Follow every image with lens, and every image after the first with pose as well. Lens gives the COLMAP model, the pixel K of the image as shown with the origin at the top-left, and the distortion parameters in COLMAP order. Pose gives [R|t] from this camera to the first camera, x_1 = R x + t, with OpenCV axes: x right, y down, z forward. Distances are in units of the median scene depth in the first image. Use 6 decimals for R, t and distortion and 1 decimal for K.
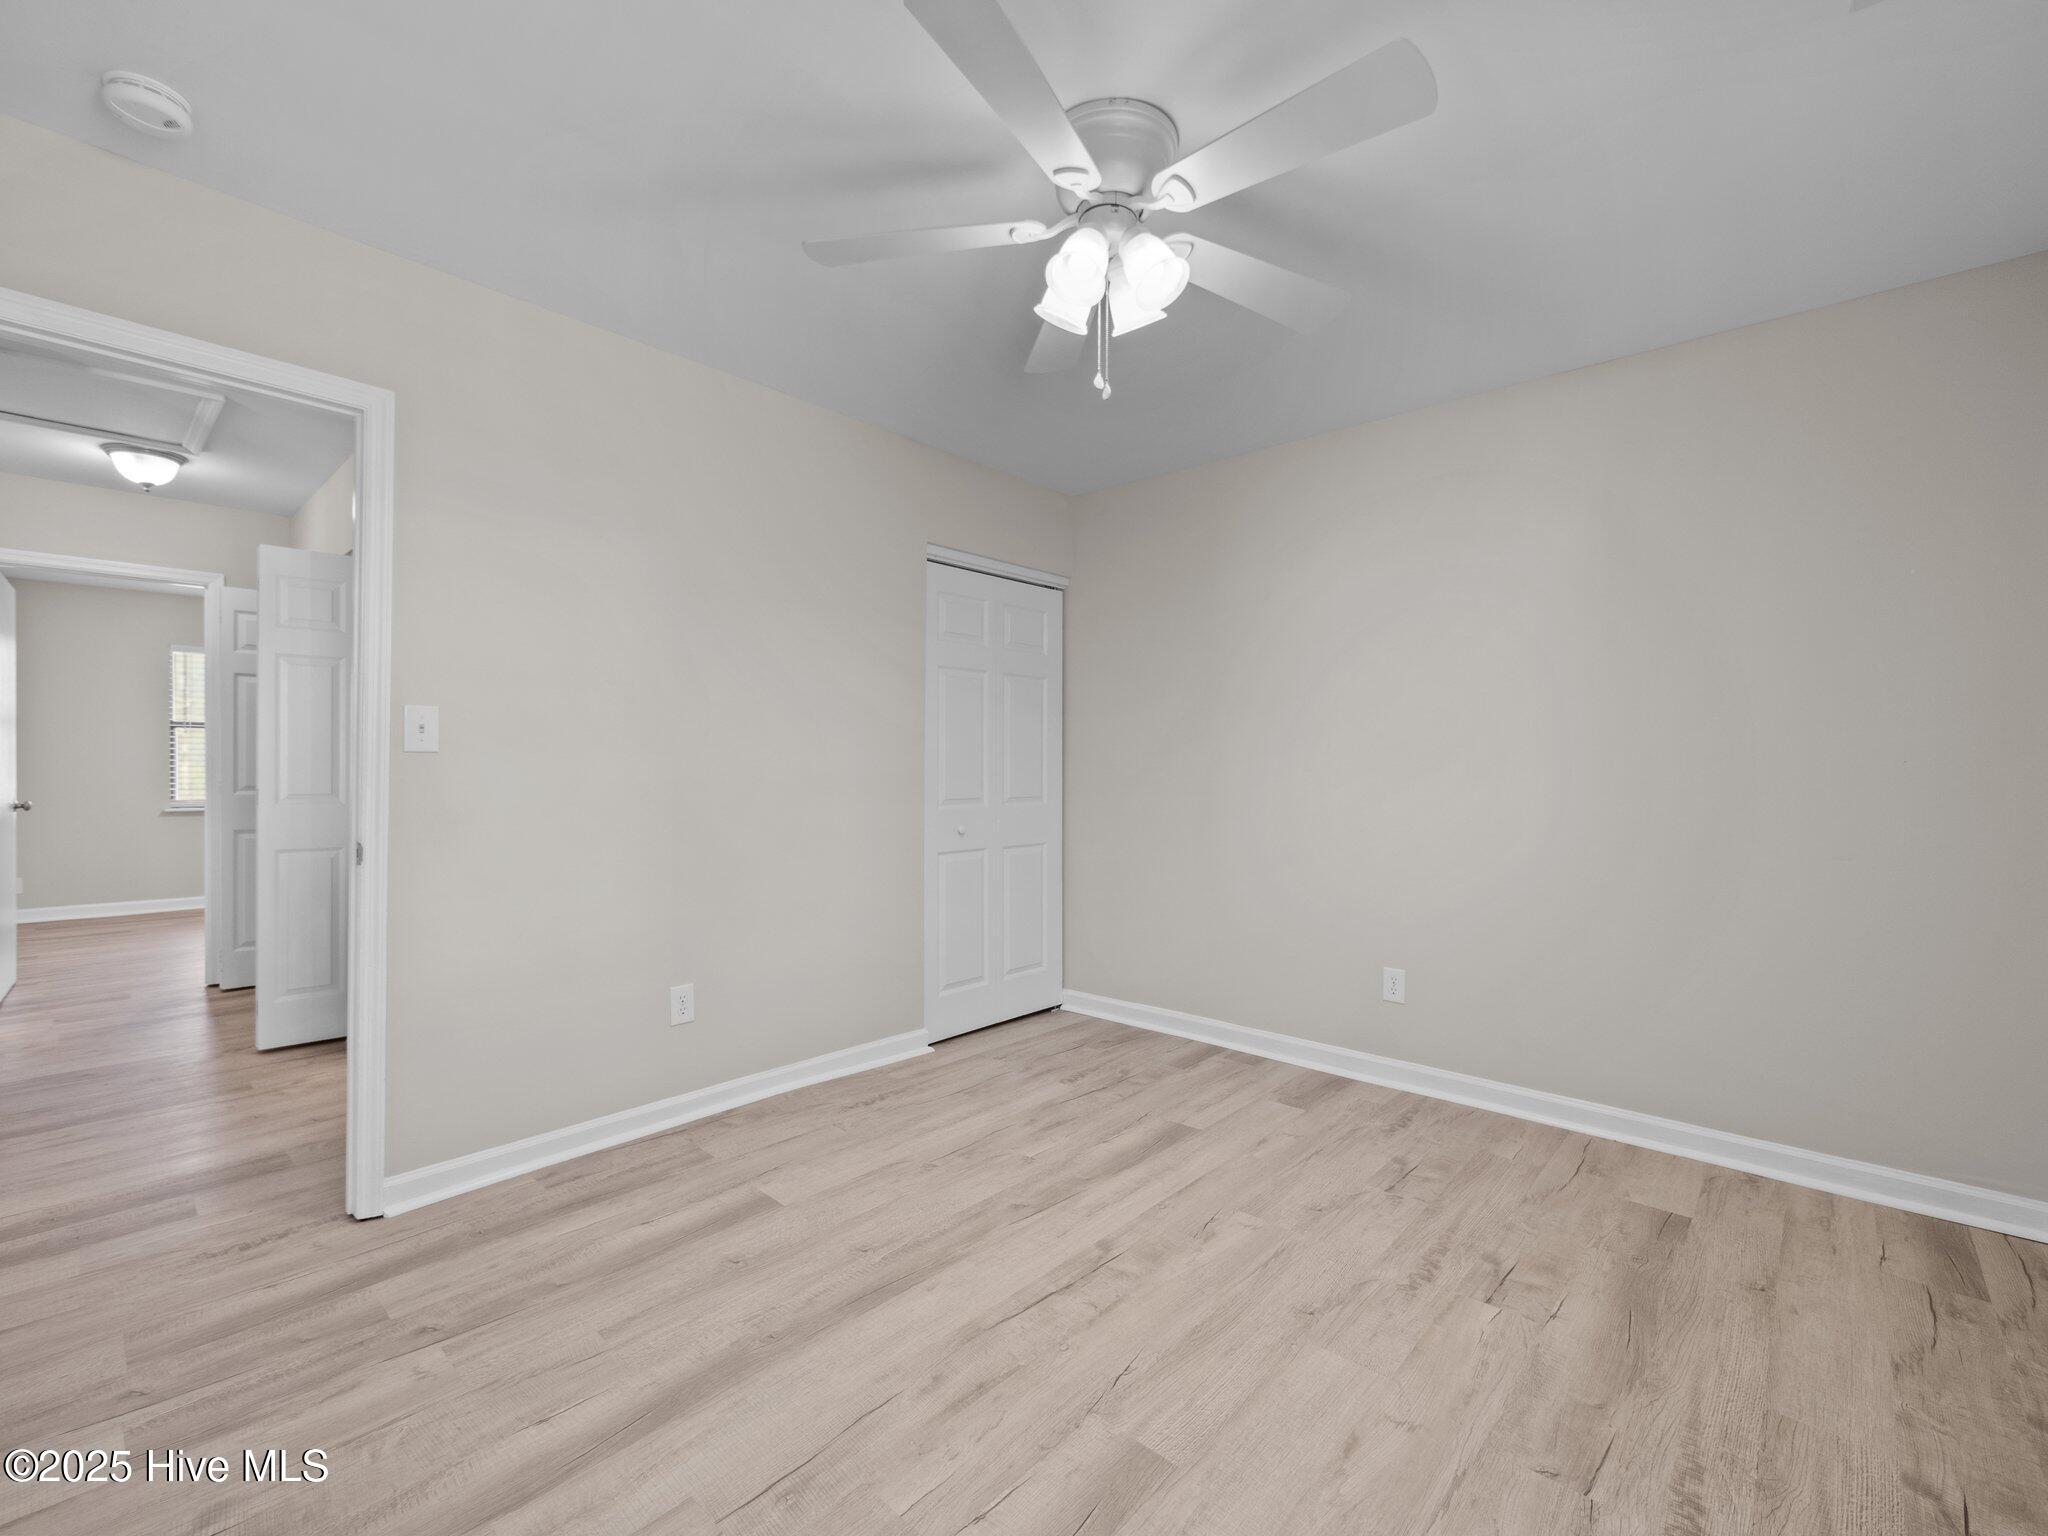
lens RADIAL K [[876.7, 0, 1019.9], [0, 876.7, 768.0], [0, 0, 1]] dist [-0.003901, -0.000020]
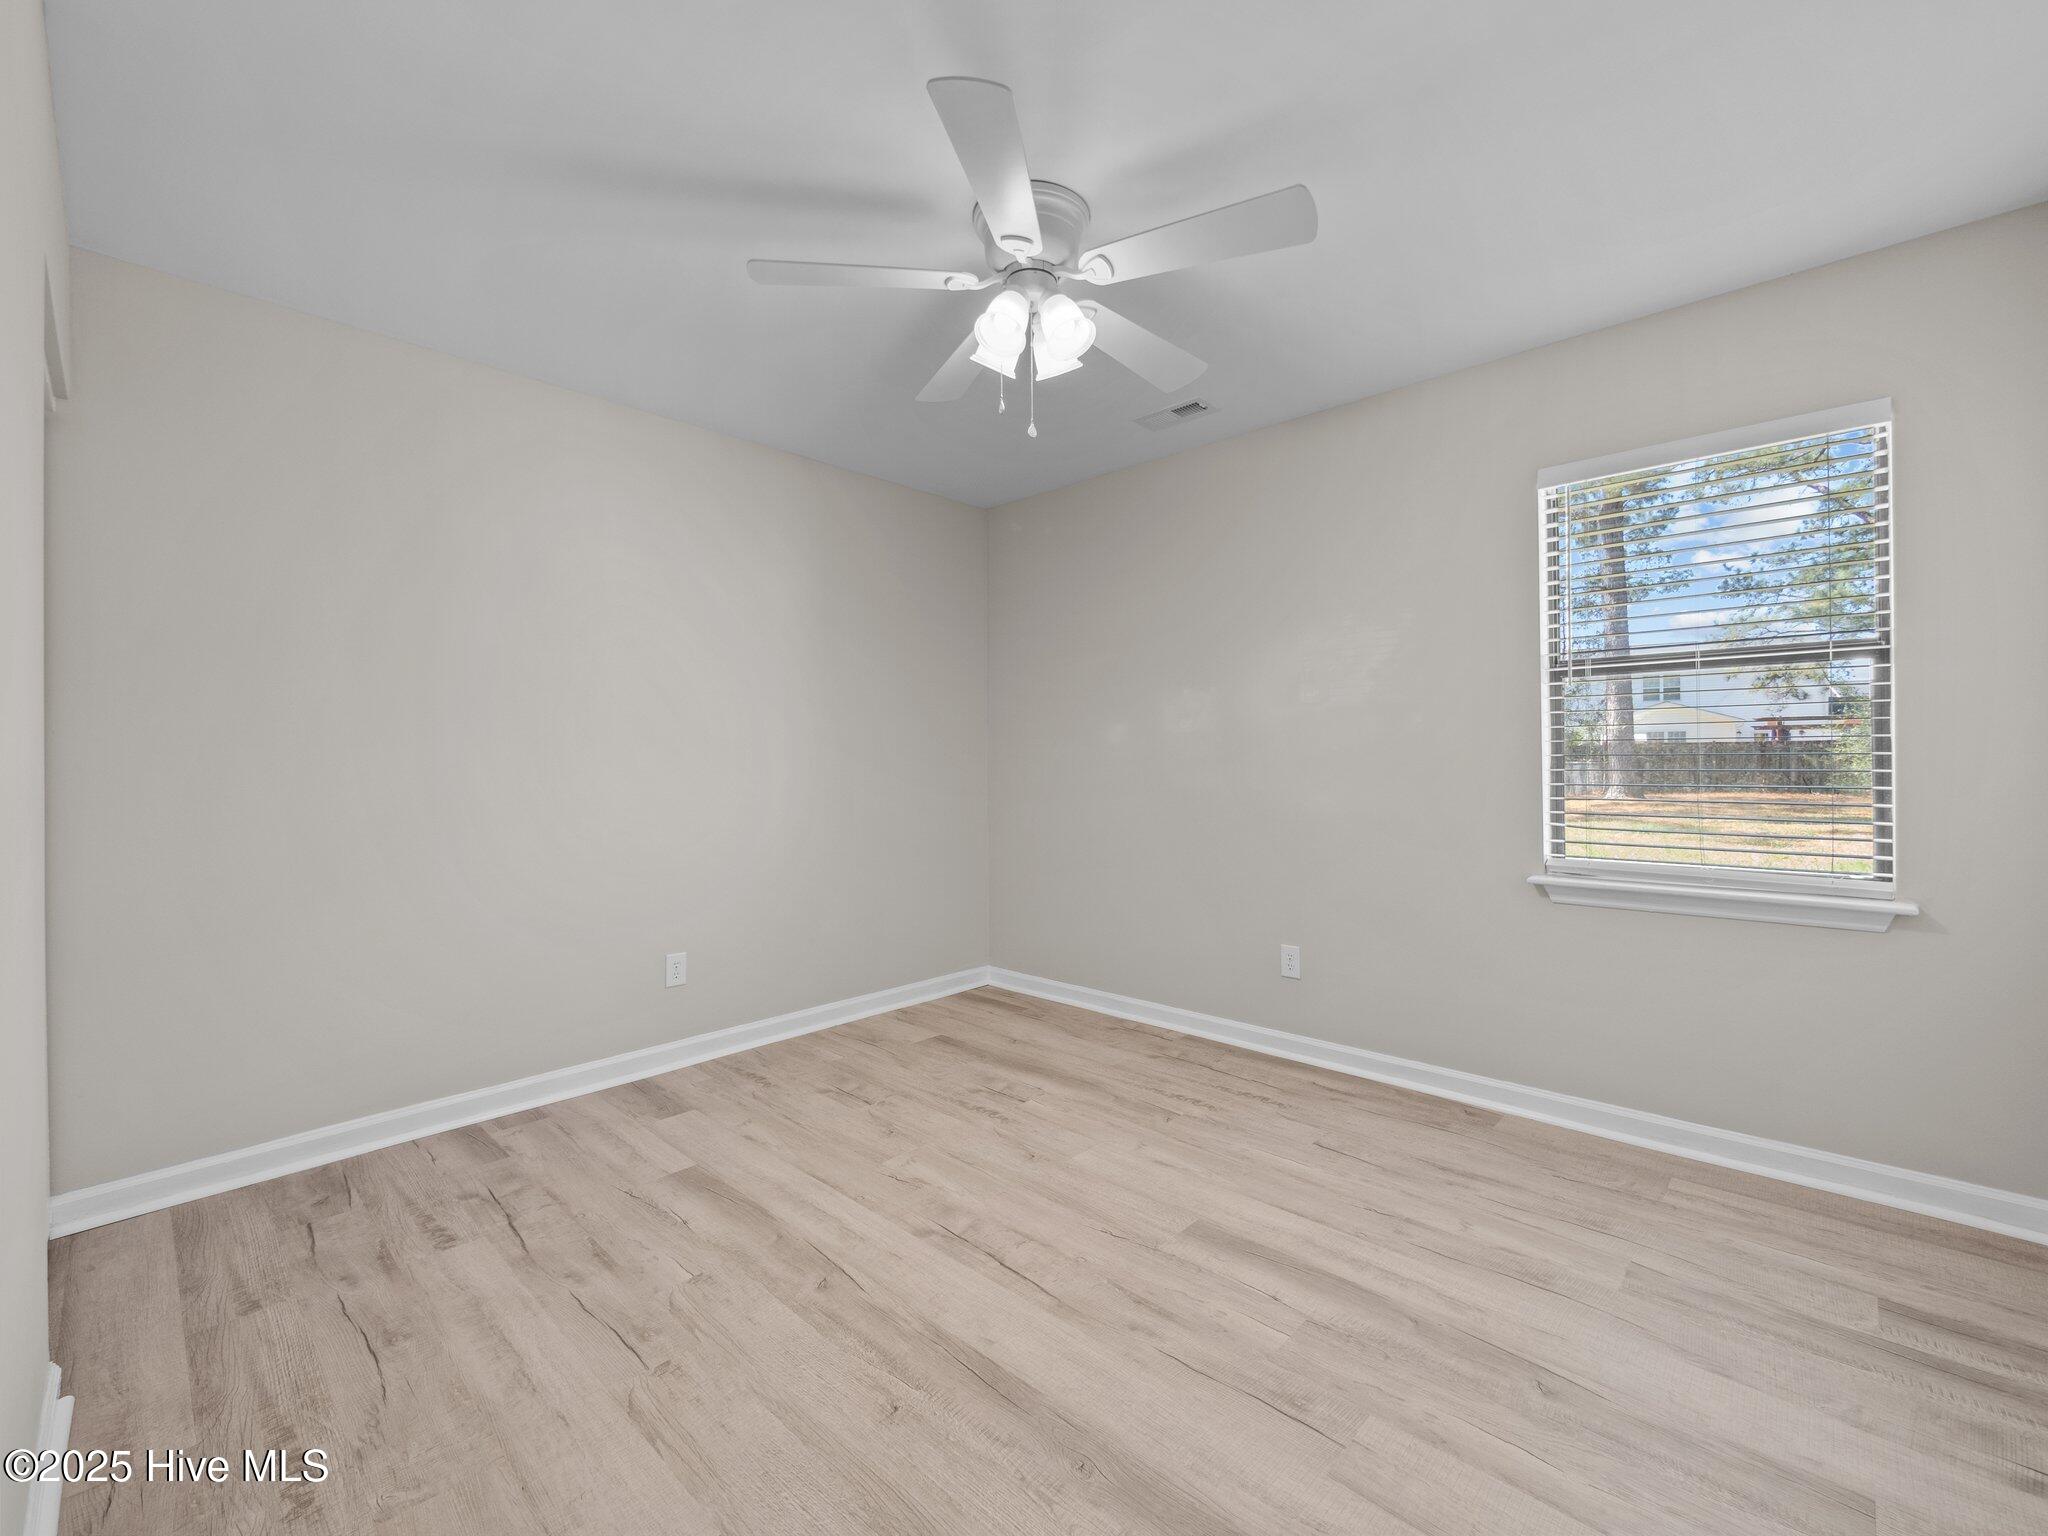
lens RADIAL K [[876.7, 0, 1019.9], [0, 876.7, 768.0], [0, 0, 1]] dist [-0.003901, -0.000020]
pose [[0.019631, -0.014308, 0.999705, -0.814301], [0.007161, 0.999874, 0.014170, -0.003159], [-0.999782, 0.006880, 0.019731, 0.781521]]
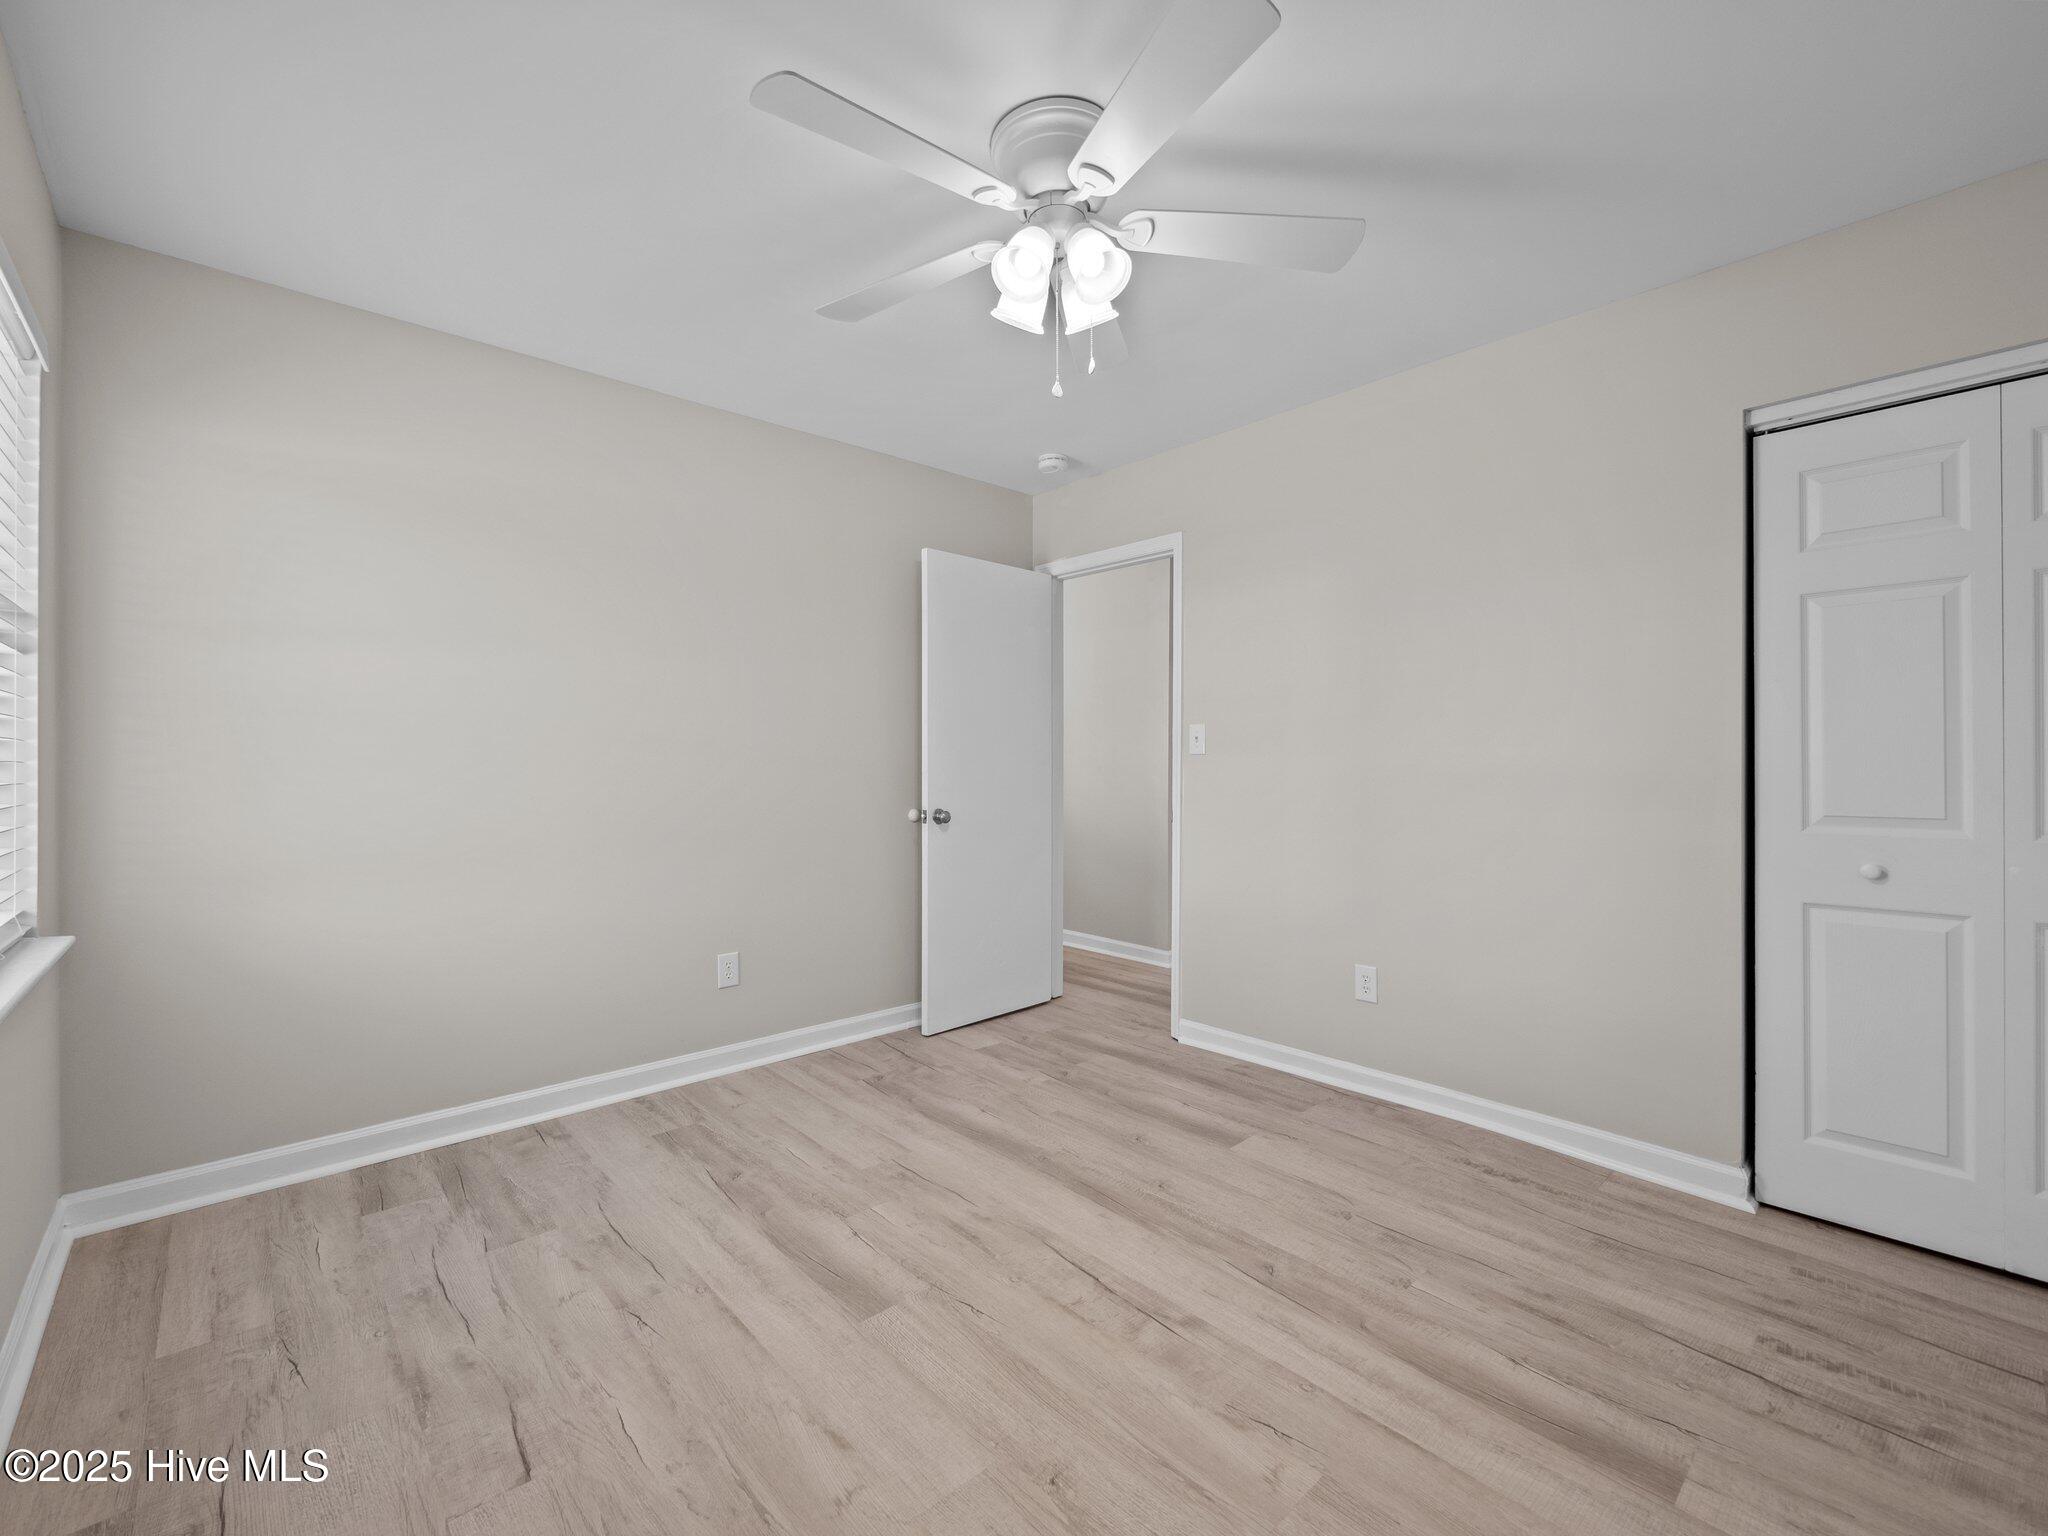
lens RADIAL K [[856.3, 0, 1039.6], [0, 856.3, 766.0], [0, 0, 1]] dist [-0.005209, -0.000318]
pose [[-0.070081, -0.003102, -0.997536, 0.844984], [-0.000006, 0.999995, -0.003110, 0.006854], [0.997541, -0.000211, -0.070081, 0.822026]]
